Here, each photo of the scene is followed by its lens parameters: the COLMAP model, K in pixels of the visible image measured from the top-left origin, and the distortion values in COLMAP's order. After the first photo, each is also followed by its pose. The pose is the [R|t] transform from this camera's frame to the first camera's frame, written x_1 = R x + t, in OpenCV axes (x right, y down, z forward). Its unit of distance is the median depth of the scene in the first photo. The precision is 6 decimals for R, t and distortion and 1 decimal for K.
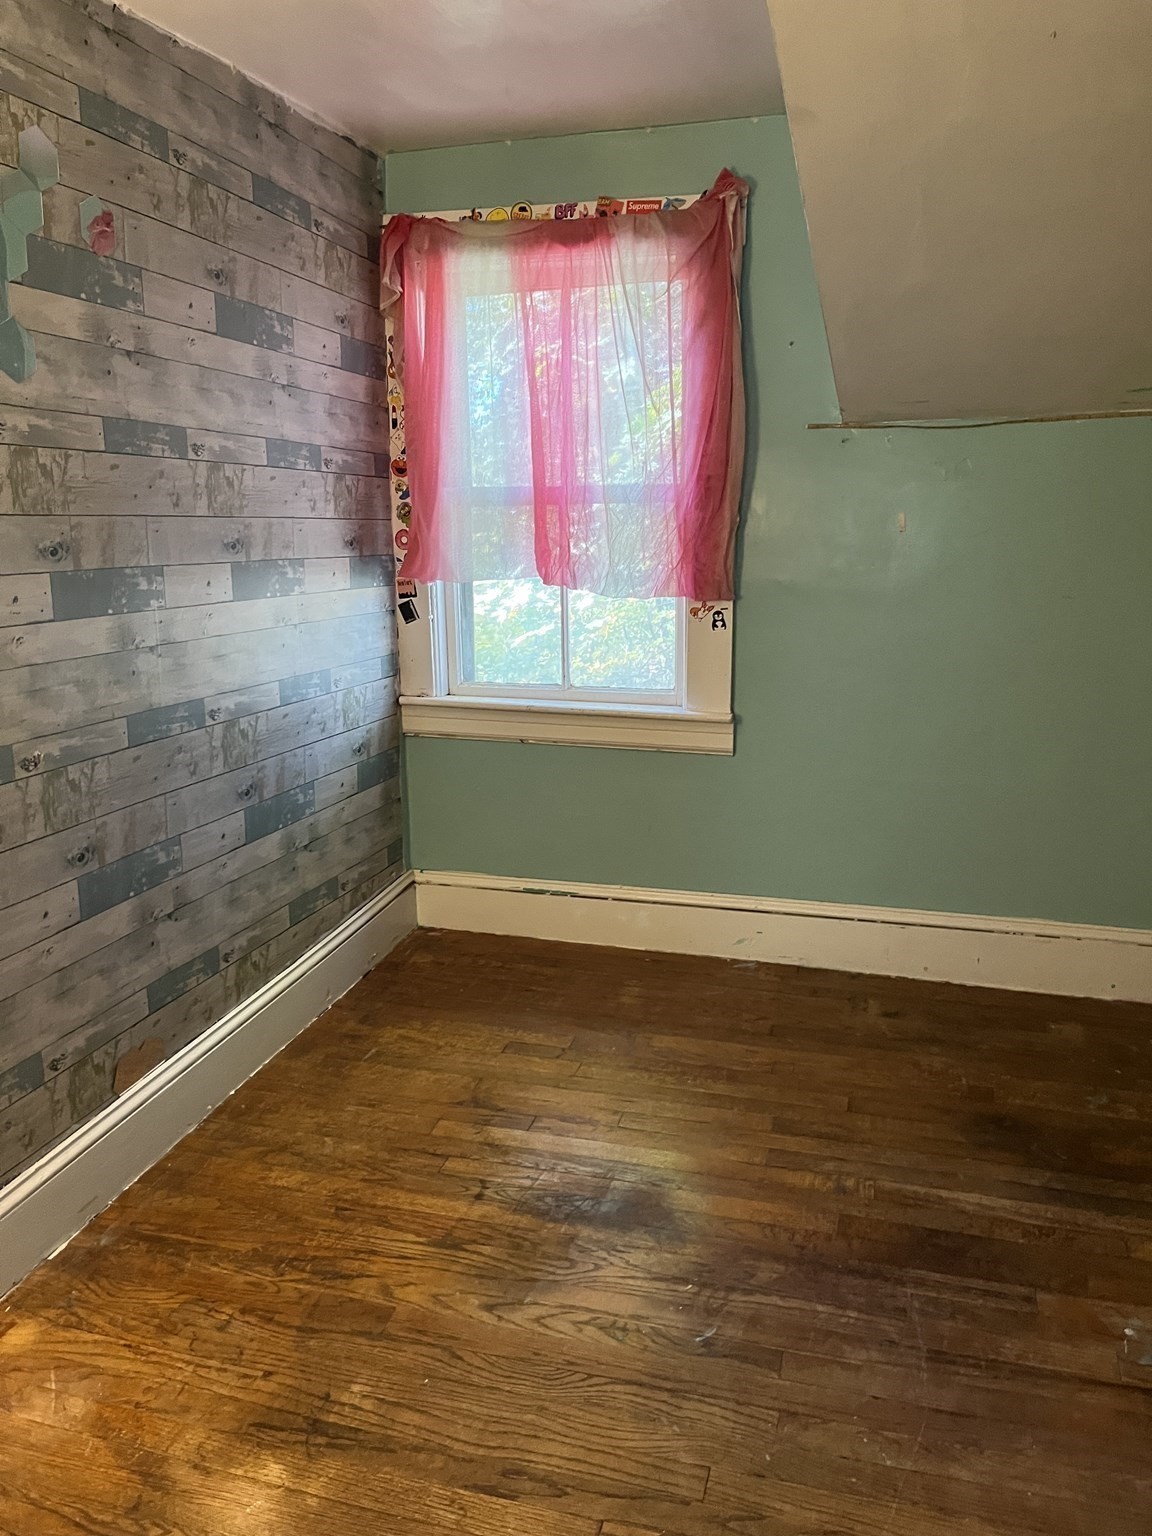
lens RADIAL K [[1148.3, 0, 571.0], [0, 1148.3, 761.9], [0, 0, 1]] dist [0.036682, -0.079476]
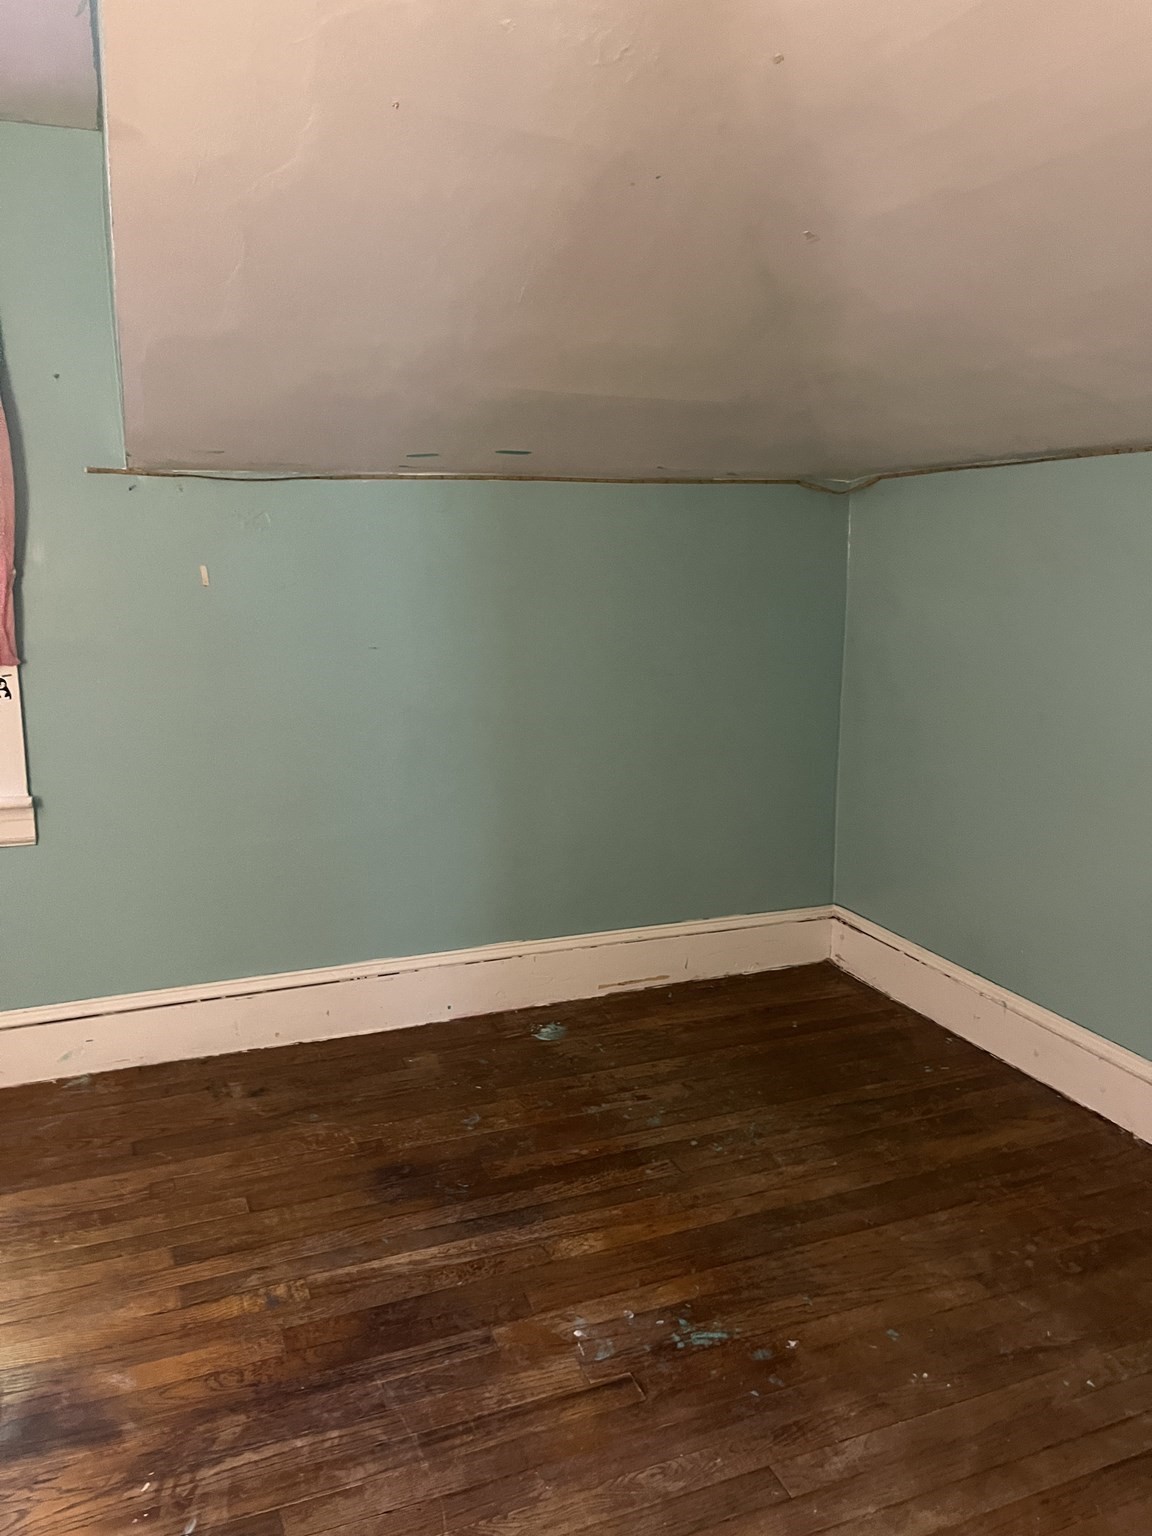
lens RADIAL K [[1148.3, 0, 579.7], [0, 1148.3, 755.2], [0, 0, 1]] dist [0.036682, -0.079476]
pose [[0.777138, -0.097136, 0.621789, -0.101788], [0.125819, 0.992051, -0.002276, -0.026055], [-0.616625, 0.080002, 0.783182, 0.098190]]
